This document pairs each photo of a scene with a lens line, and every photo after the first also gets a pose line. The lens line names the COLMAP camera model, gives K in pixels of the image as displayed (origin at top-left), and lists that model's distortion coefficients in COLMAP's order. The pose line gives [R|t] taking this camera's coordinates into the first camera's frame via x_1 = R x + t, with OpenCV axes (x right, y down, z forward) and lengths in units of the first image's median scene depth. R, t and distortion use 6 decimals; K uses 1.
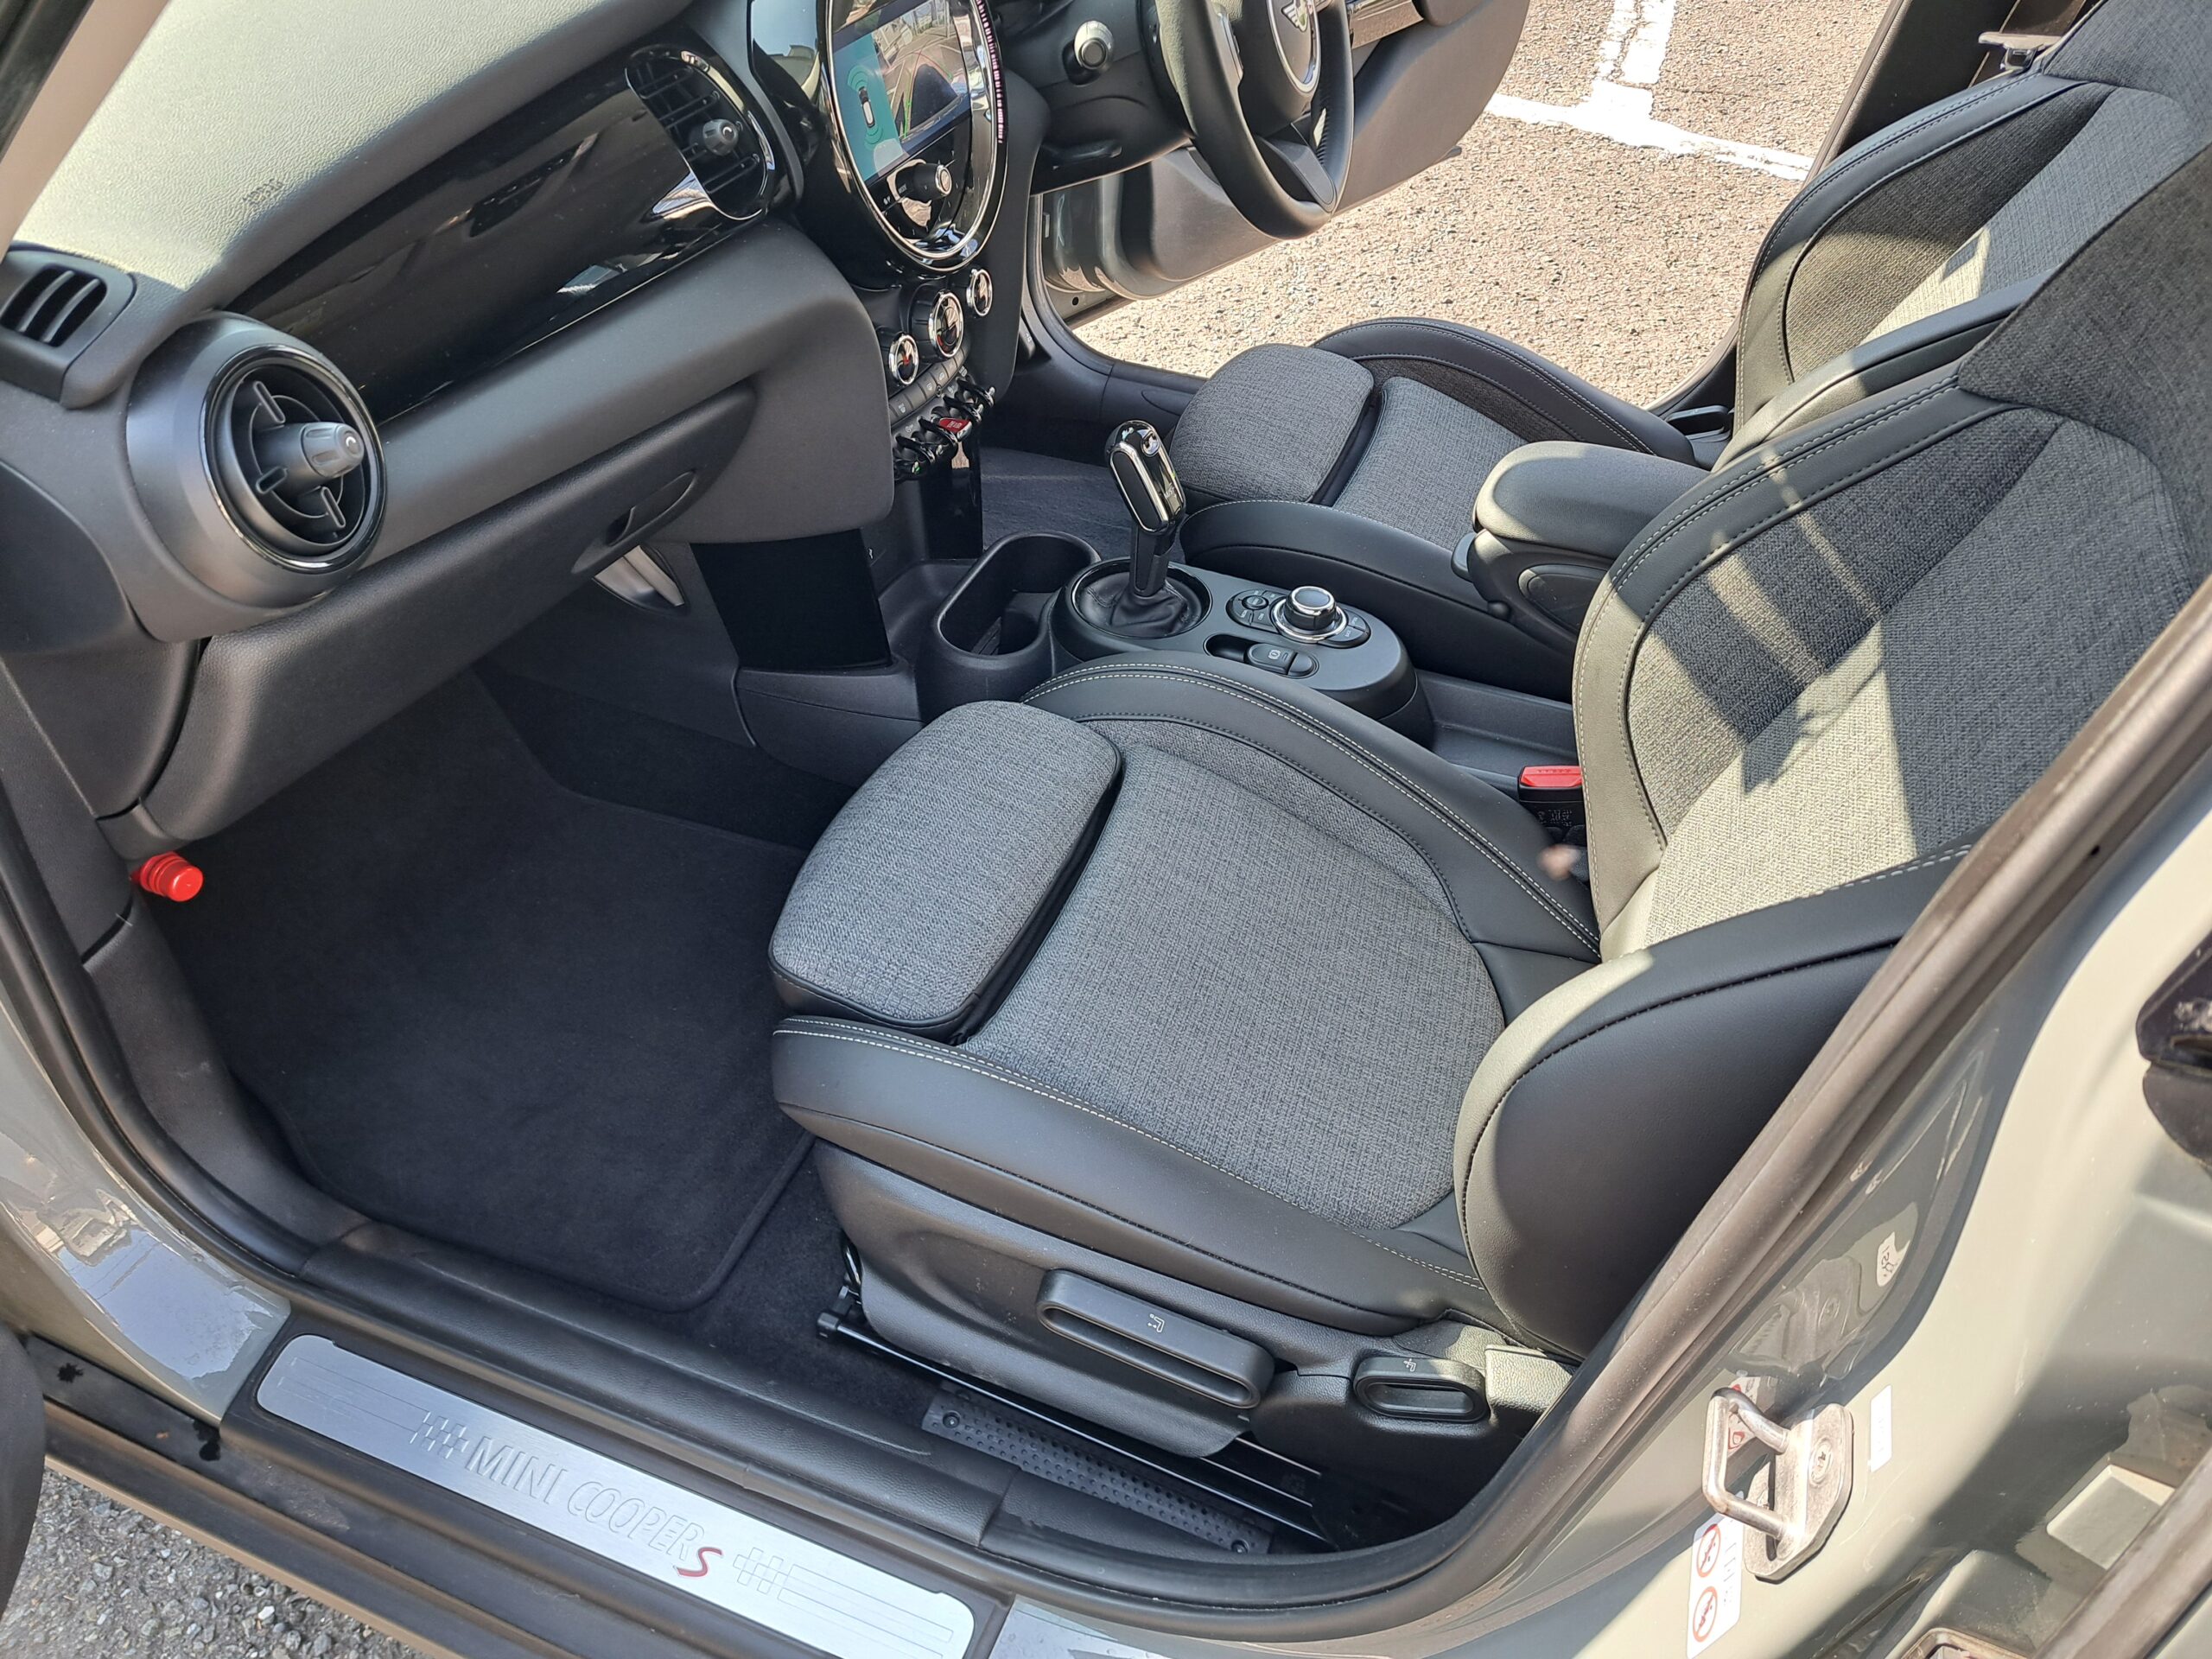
lens RADIAL K [[1596.6, 0, 1100.5], [0, 1596.6, 822.5], [0, 0, 1]] dist [0.062825, -0.071088]
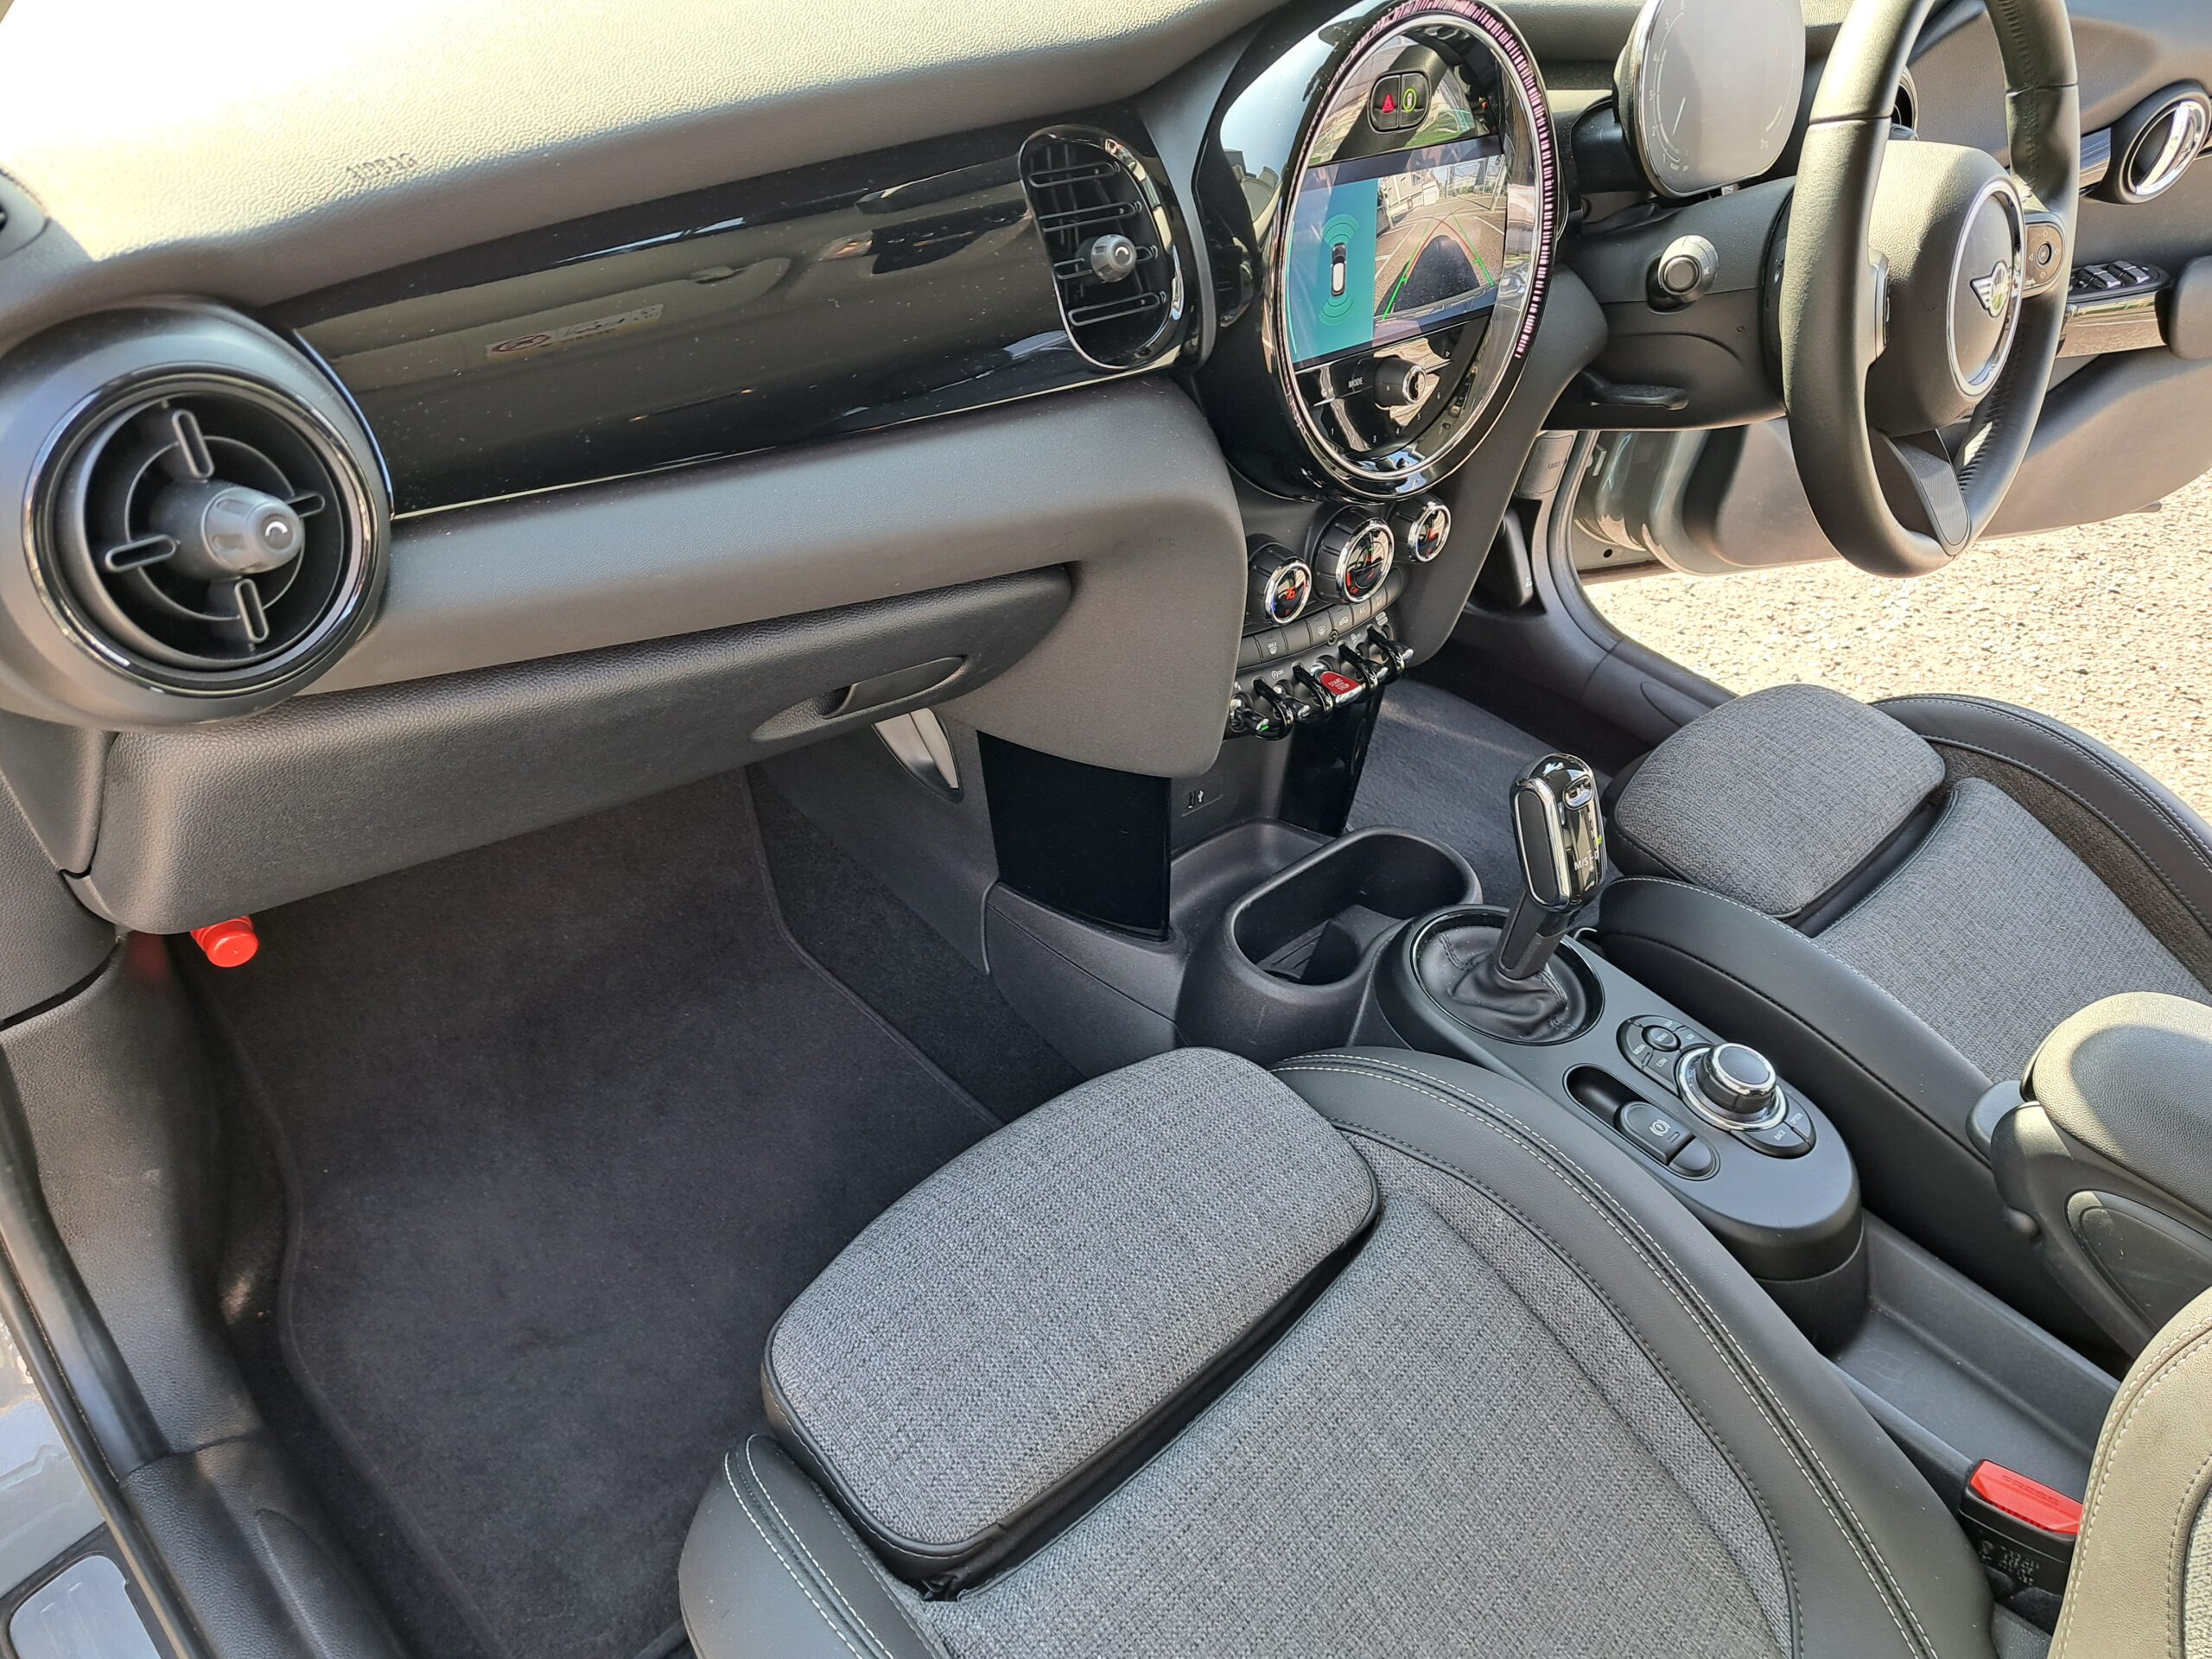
lens RADIAL K [[1596.6, 0, 1121.6], [0, 1596.6, 836.5], [0, 0, 1]] dist [0.062825, -0.071088]
pose [[0.909053, 0.322689, -0.263619, 0.043362], [-0.343267, 0.938593, -0.034802, -0.130360], [0.236201, 0.122128, 0.963999, 0.276909]]
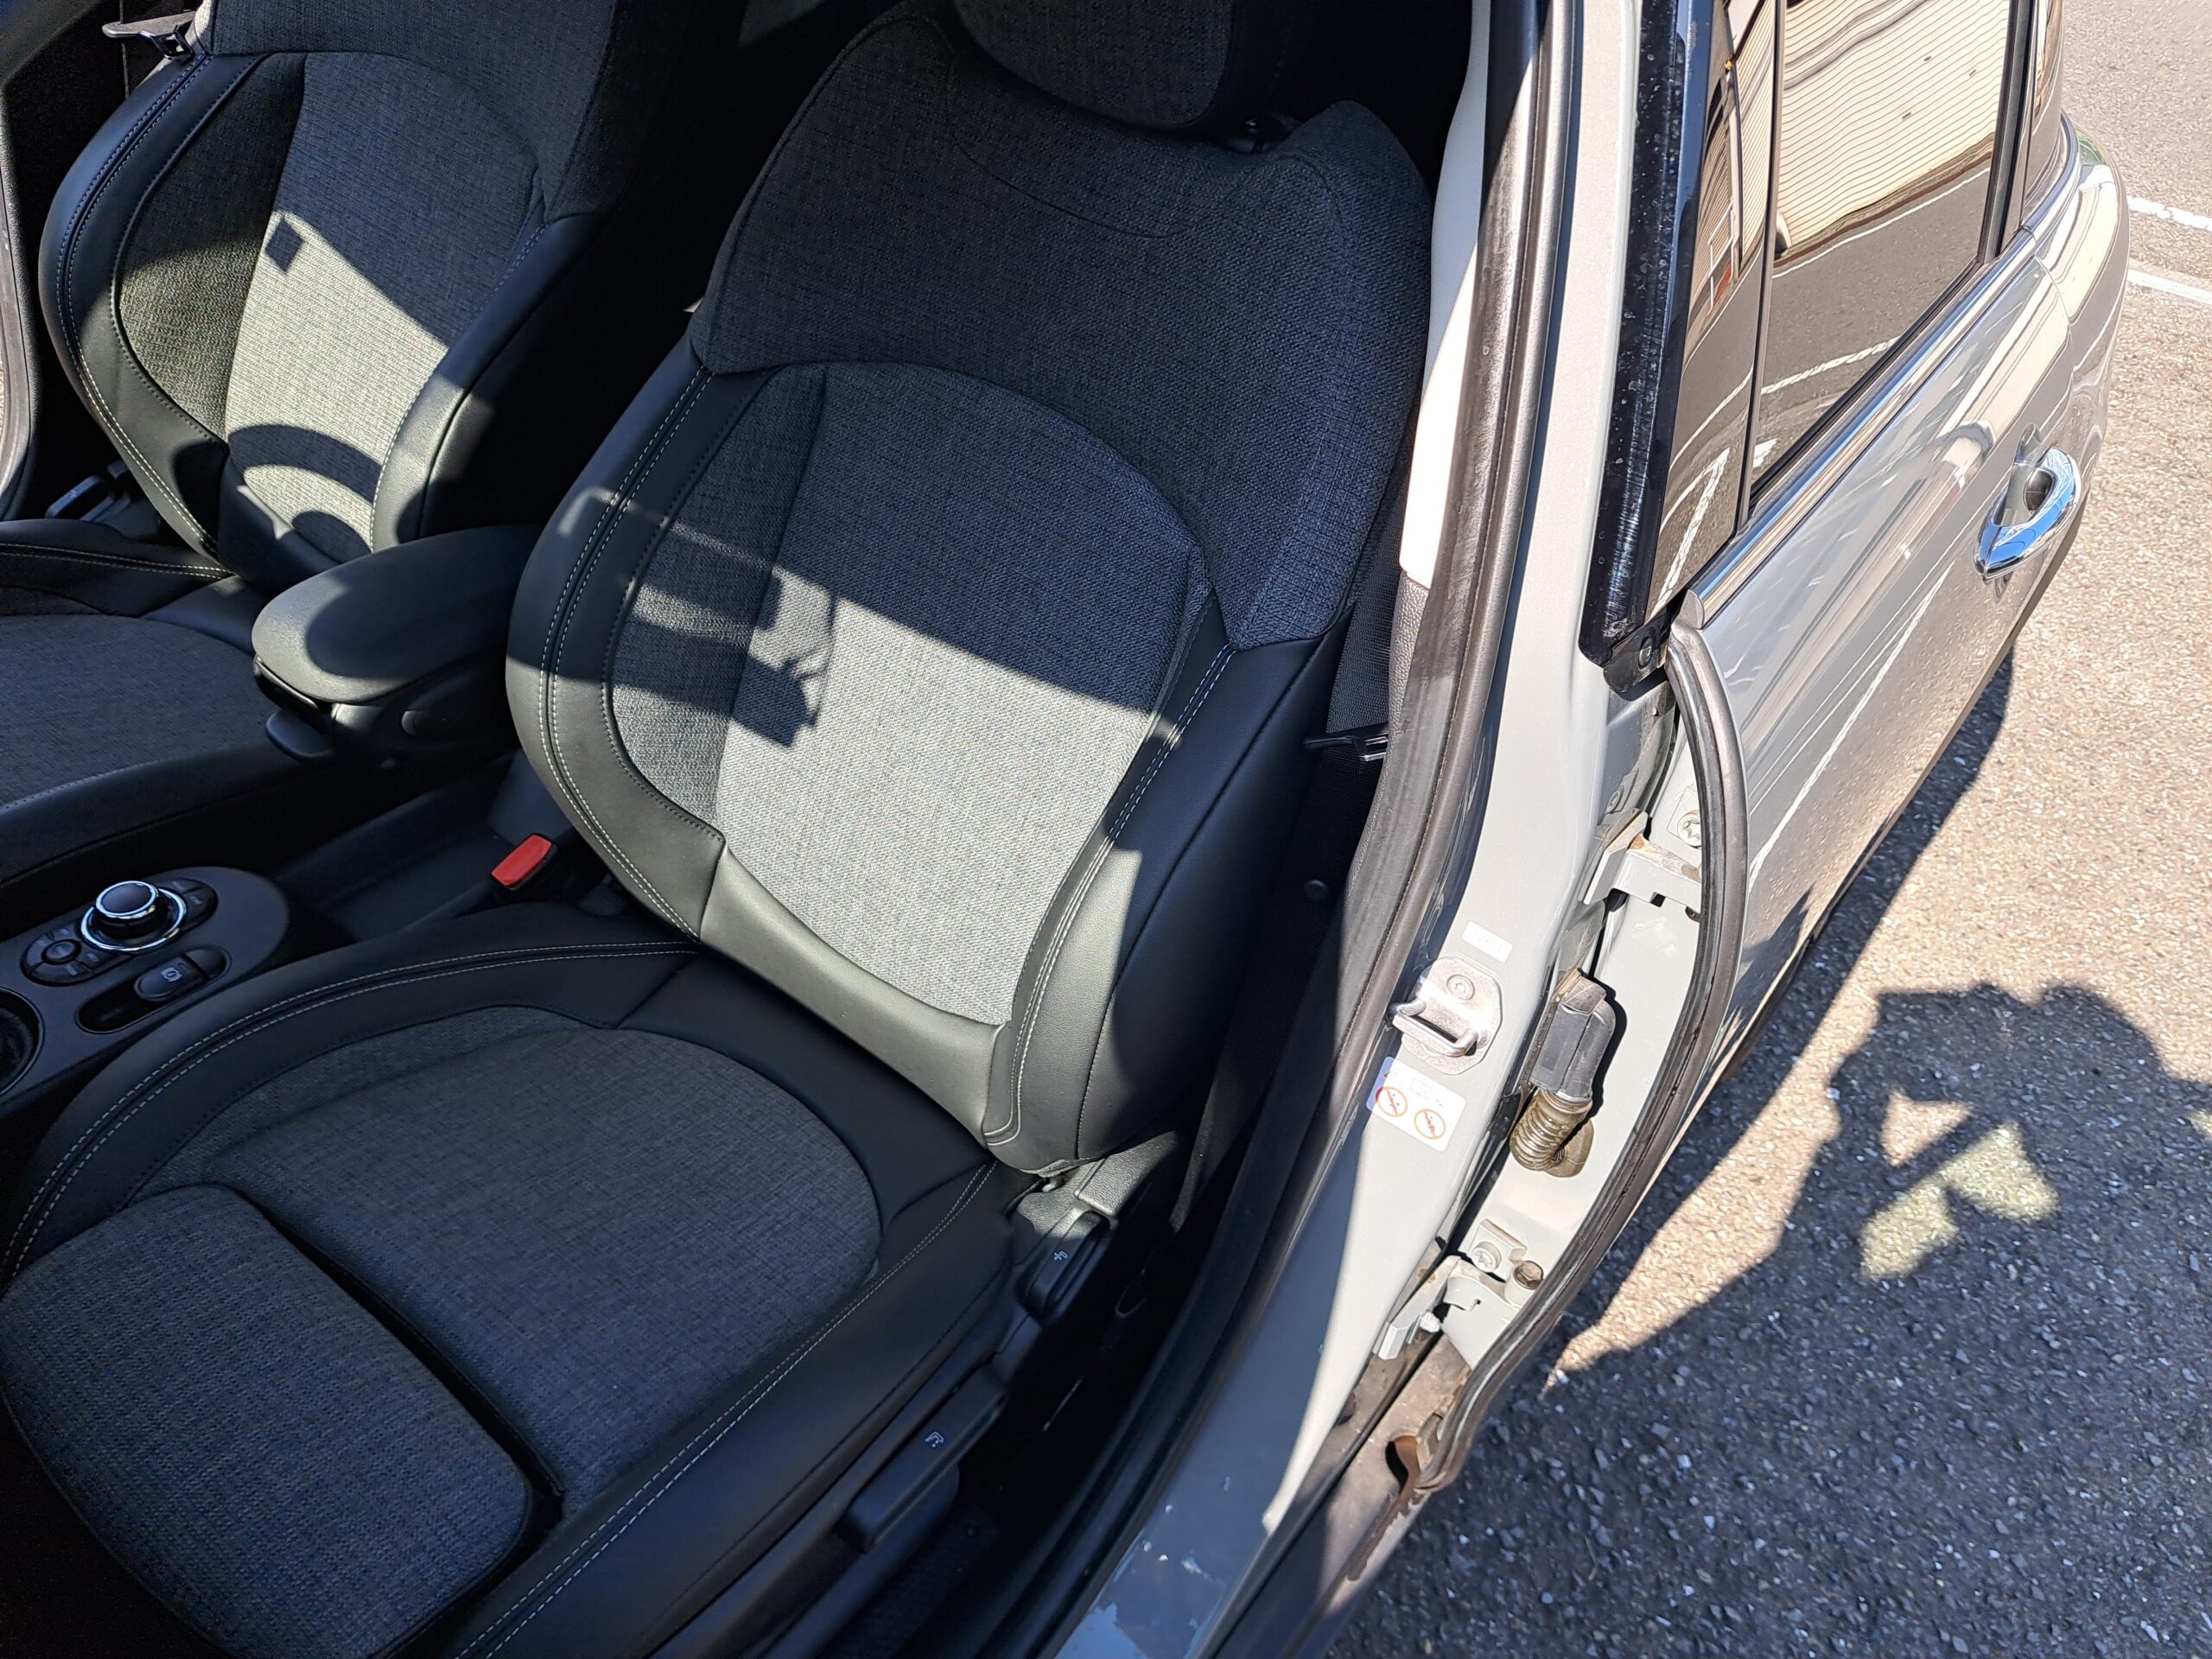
lens RADIAL K [[1596.6, 0, 1094.3], [0, 1596.6, 836.5], [0, 0, 1]] dist [0.062825, -0.071088]
pose [[0.284353, -0.623153, 0.728576, -0.340147], [0.532211, 0.734699, 0.420676, -0.275143], [-0.797430, 0.268136, 0.540563, 0.177622]]
